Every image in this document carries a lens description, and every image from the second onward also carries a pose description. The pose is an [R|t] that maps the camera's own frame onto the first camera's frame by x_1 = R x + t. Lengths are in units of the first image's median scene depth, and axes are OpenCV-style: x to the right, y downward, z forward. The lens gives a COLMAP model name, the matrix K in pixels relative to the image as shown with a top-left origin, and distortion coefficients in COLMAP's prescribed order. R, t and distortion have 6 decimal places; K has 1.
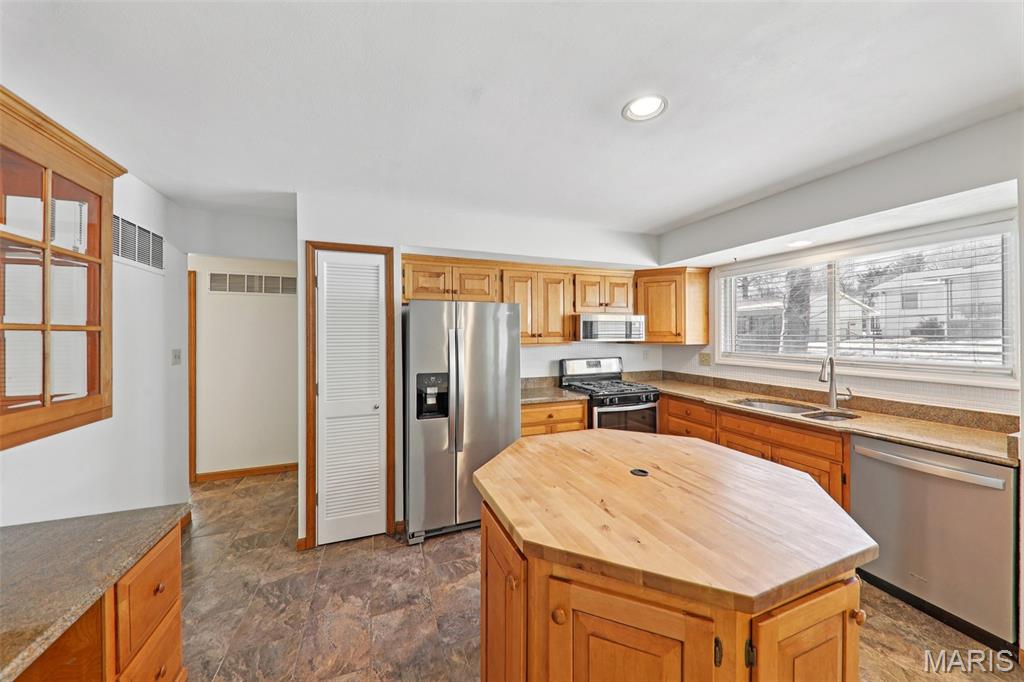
lens RADIAL K [[355.2, 0, 519.5], [0, 355.2, 328.9], [0, 0, 1]] dist [0.004373, -0.005082]
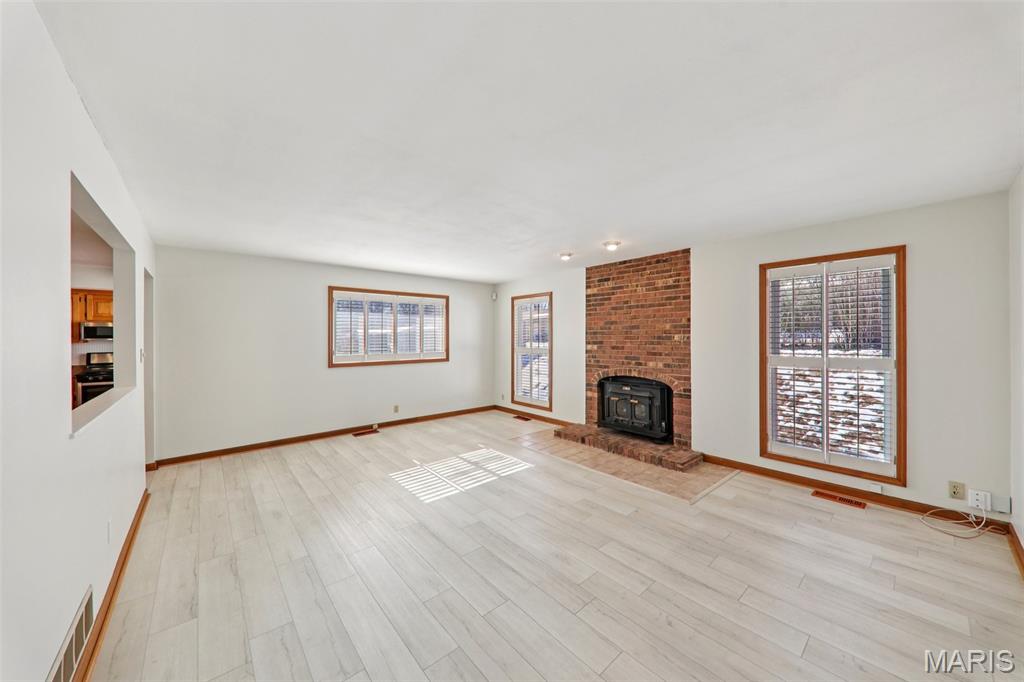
lens RADIAL K [[355.2, 0, 512.2], [0, 355.2, 338.1], [0, 0, 1]] dist [0.004373, -0.005082]
pose [[0.939934, 0.002068, 0.341350, 1.471381], [-0.008092, 0.999836, 0.016226, -0.013055], [-0.341260, -0.018014, 0.939796, -1.084428]]
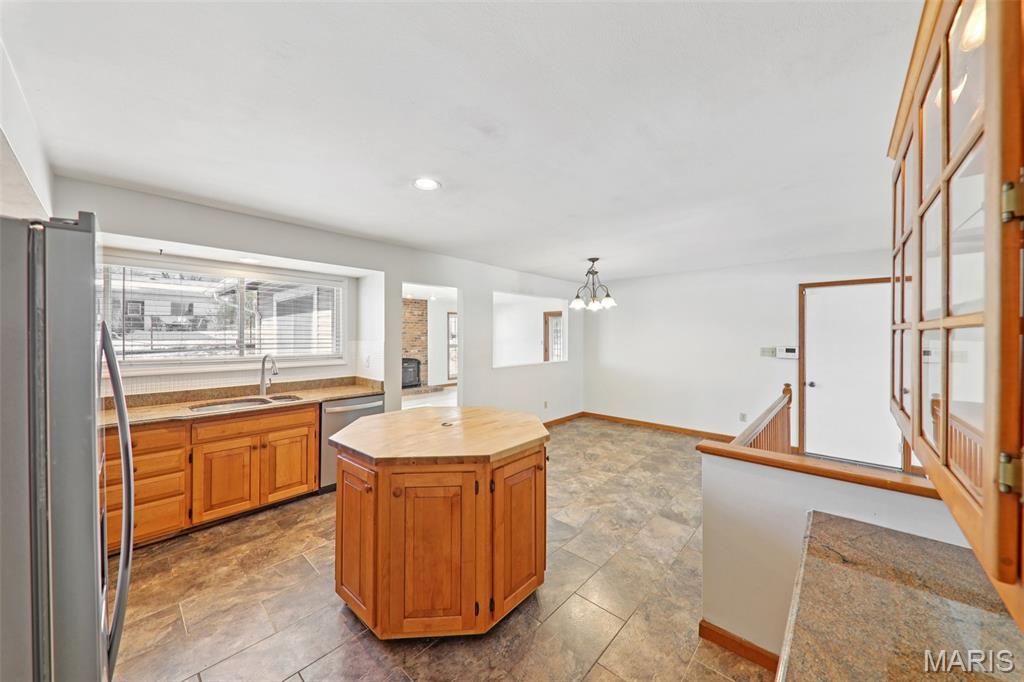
lens RADIAL K [[355.2, 0, 508.7], [0, 355.2, 337.1], [0, 0, 1]] dist [0.004373, -0.005082]
pose [[-0.438403, 0.002983, 0.898774, -0.528309], [-0.009175, 0.999928, -0.007794, 0.009640], [-0.898732, -0.011663, -0.438343, 0.634666]]
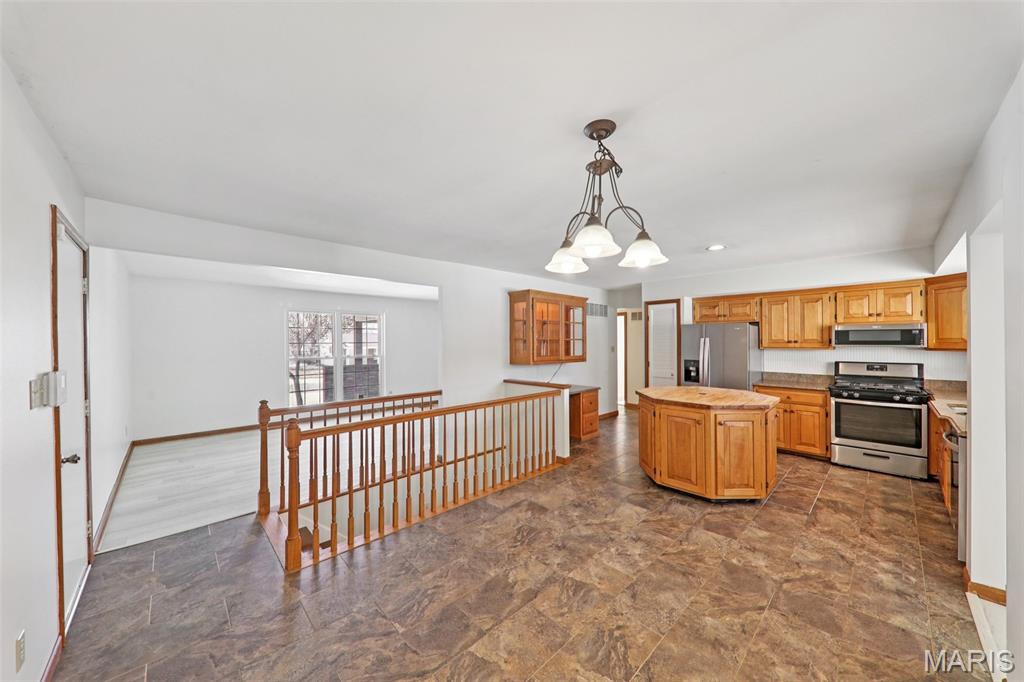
lens RADIAL K [[355.2, 0, 509.9], [0, 355.2, 339.5], [0, 0, 1]] dist [0.004373, -0.005082]
pose [[0.374670, -0.001345, -0.927157, 0.985553], [0.015520, 0.999868, 0.004821, -0.015272], [0.927028, -0.016195, 0.374641, -0.572365]]
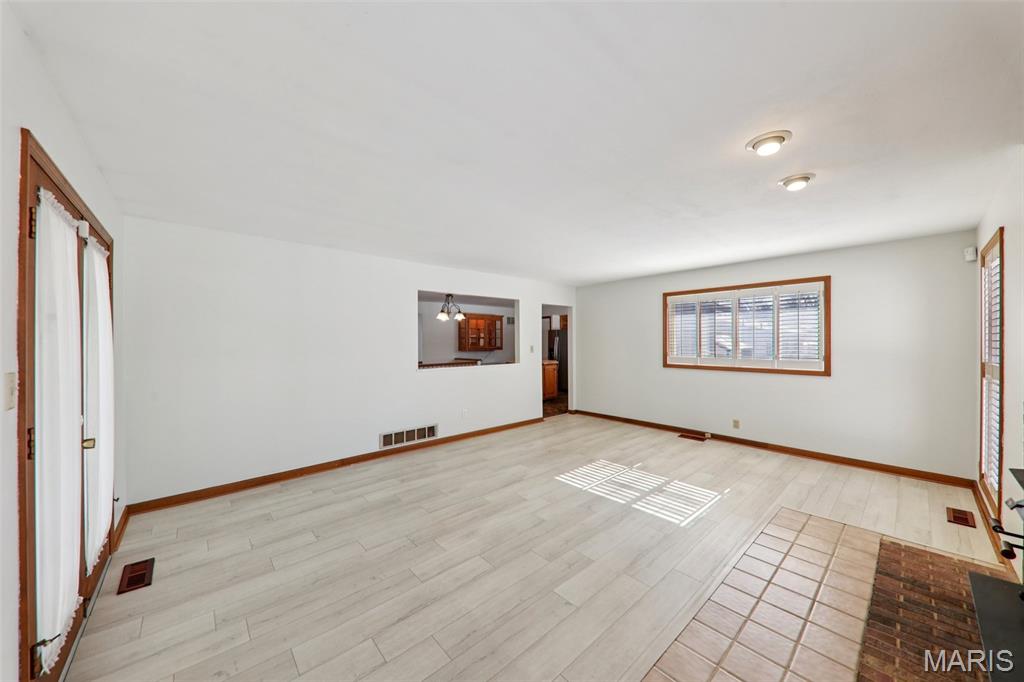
lens RADIAL K [[355.2, 0, 512.9], [0, 355.2, 340.2], [0, 0, 1]] dist [0.004373, -0.005082]
pose [[0.354243, 0.005057, -0.935140, 2.612137], [0.017711, 0.999770, 0.012116, -0.016693], [0.934986, -0.020854, 0.354072, -0.640305]]
